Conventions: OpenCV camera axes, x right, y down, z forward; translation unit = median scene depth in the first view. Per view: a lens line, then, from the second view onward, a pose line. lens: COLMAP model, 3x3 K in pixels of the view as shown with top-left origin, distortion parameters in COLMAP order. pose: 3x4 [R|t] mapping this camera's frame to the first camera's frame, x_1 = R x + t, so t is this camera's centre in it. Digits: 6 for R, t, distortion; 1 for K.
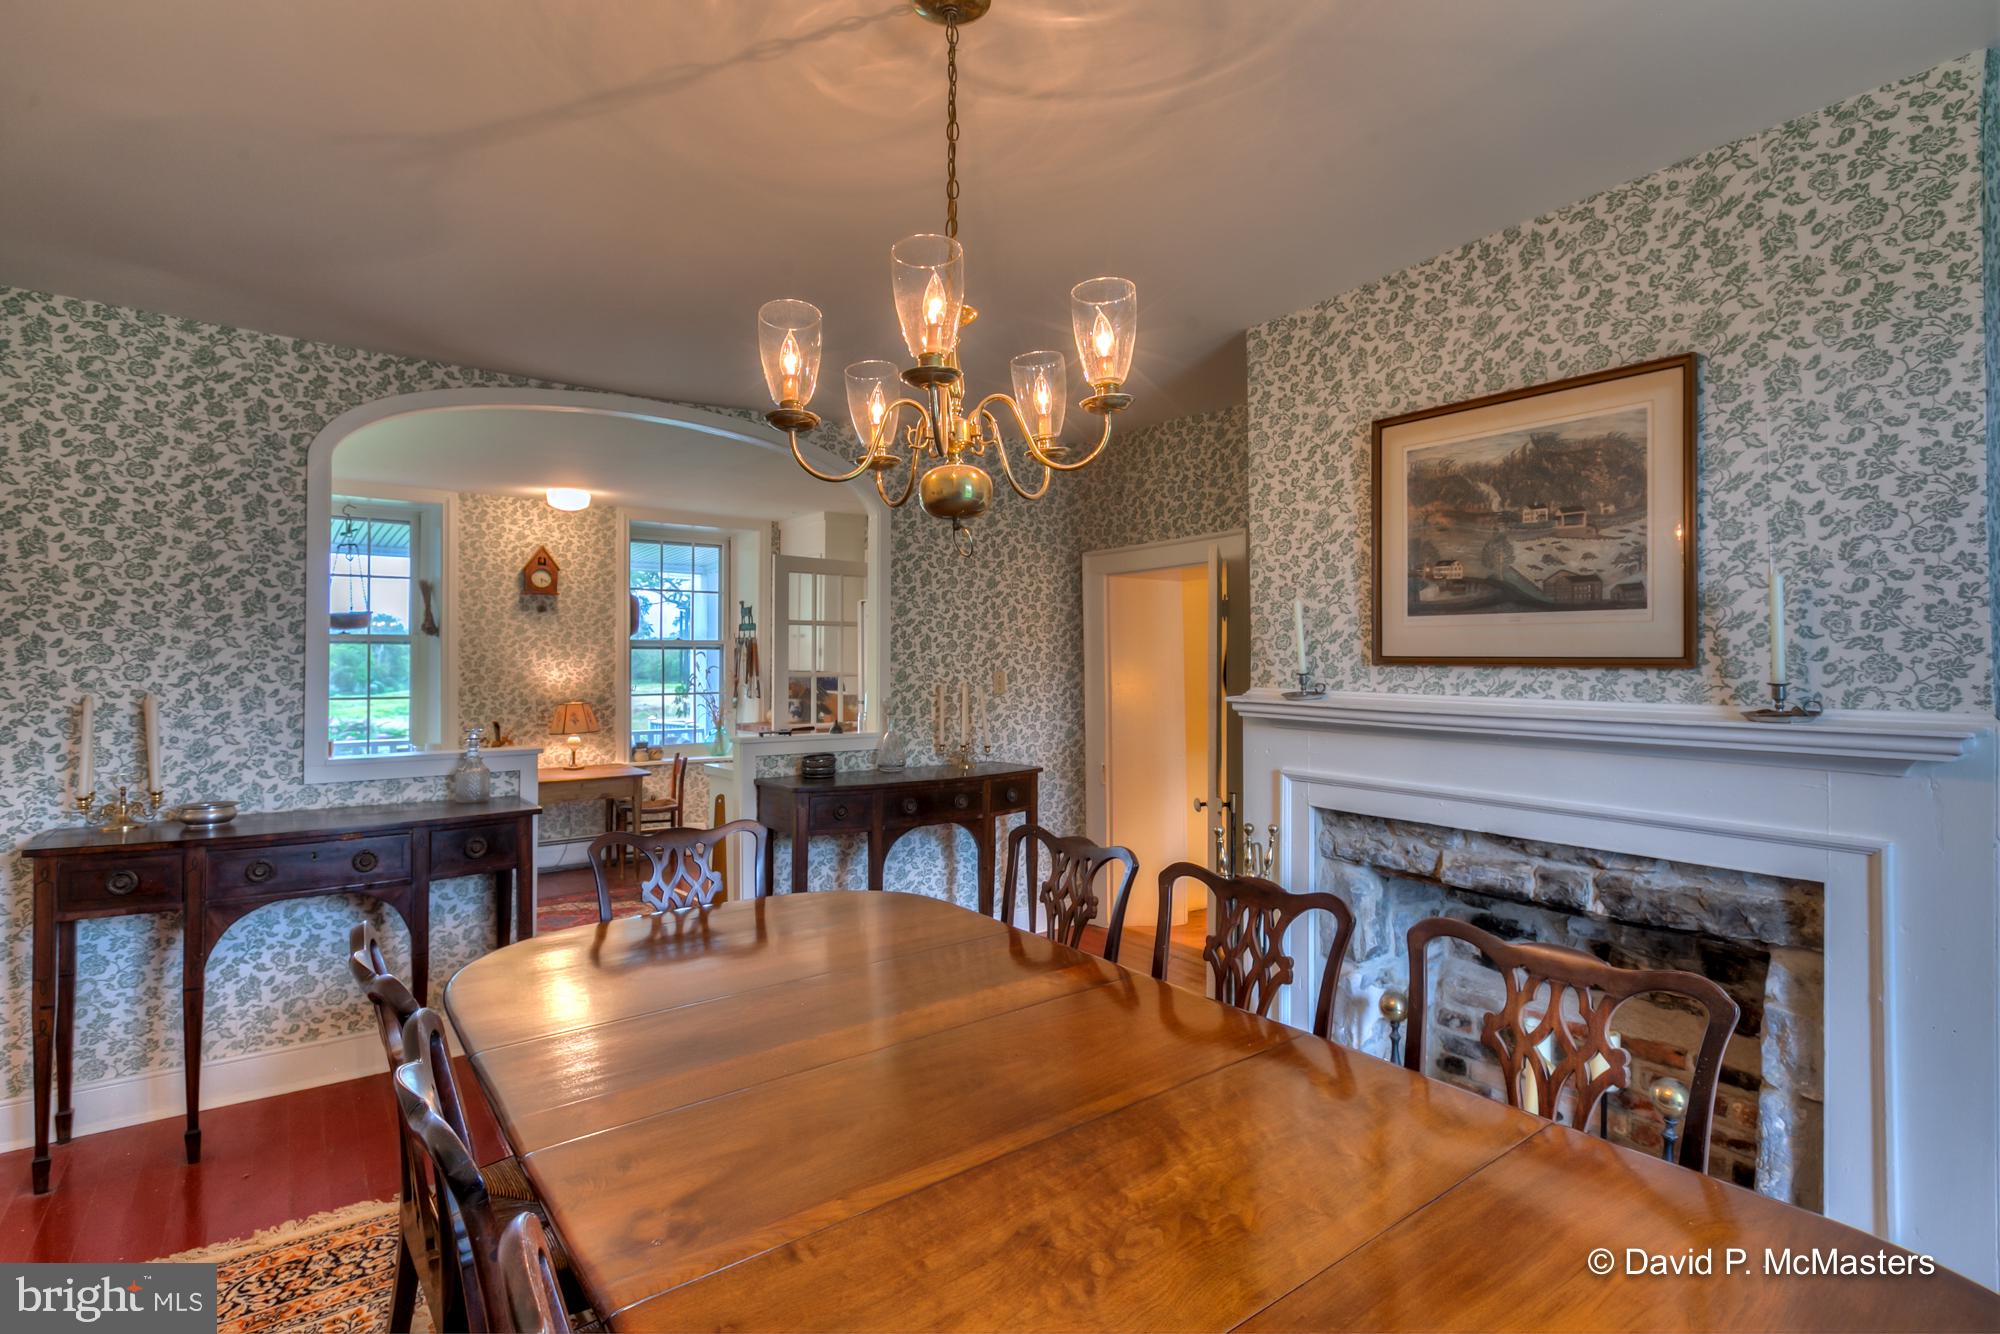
lens RADIAL K [[956.9, 0, 1001.5], [0, 956.9, 660.4], [0, 0, 1]] dist [0.002922, 0.000450]
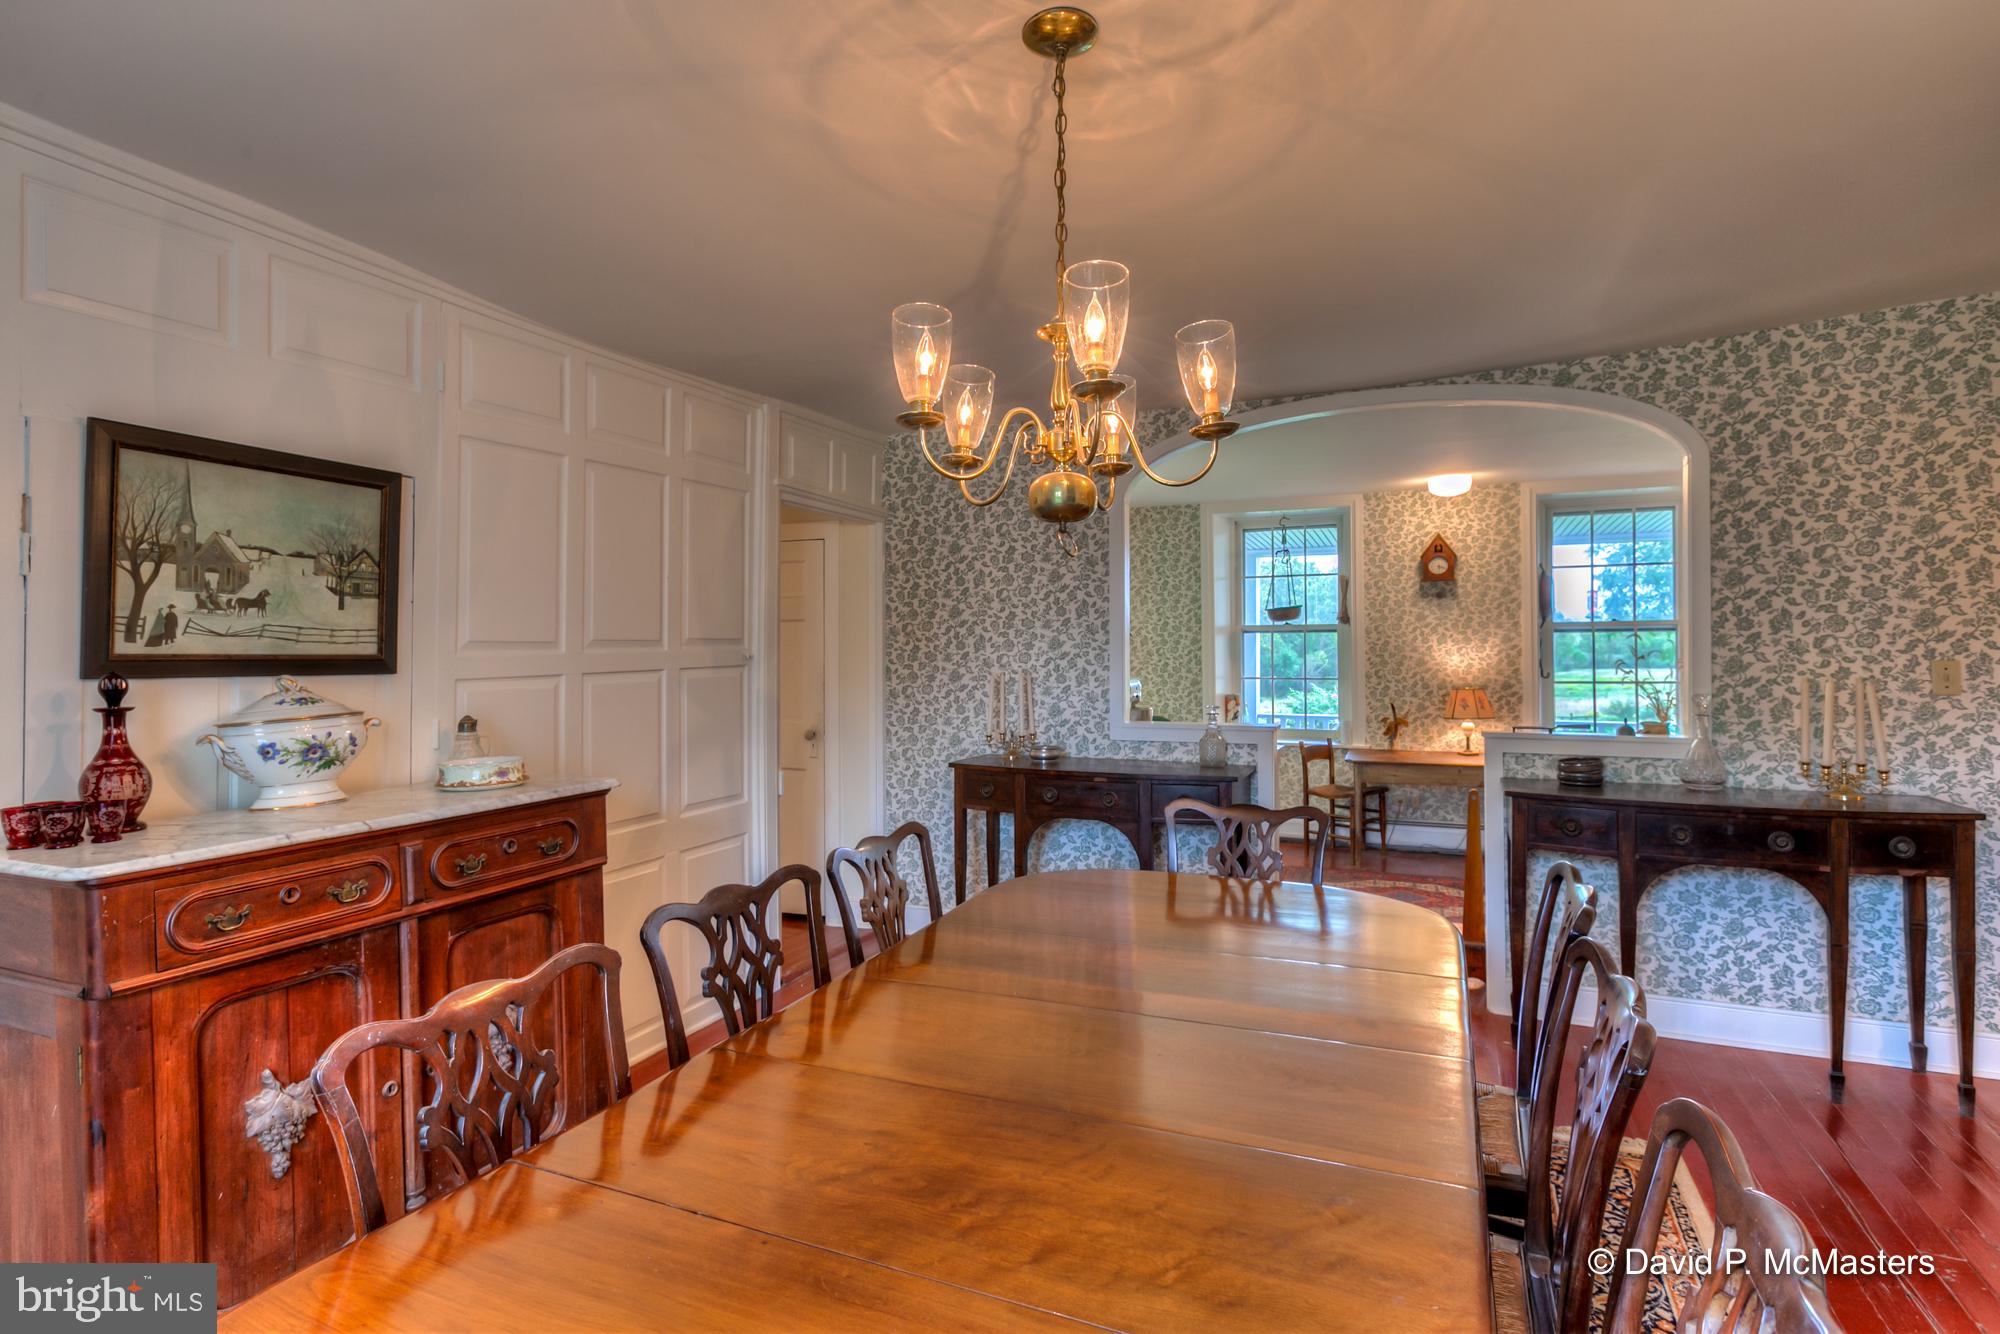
lens RADIAL K [[956.9, 0, 1001.5], [0, 956.9, 660.4], [0, 0, 1]] dist [0.002922, 0.000450]
pose [[0.506433, 0.007655, -0.862246, 0.178652], [0.007801, 0.999879, 0.013458, -0.001812], [0.862244, -0.013542, 0.506312, 0.084739]]
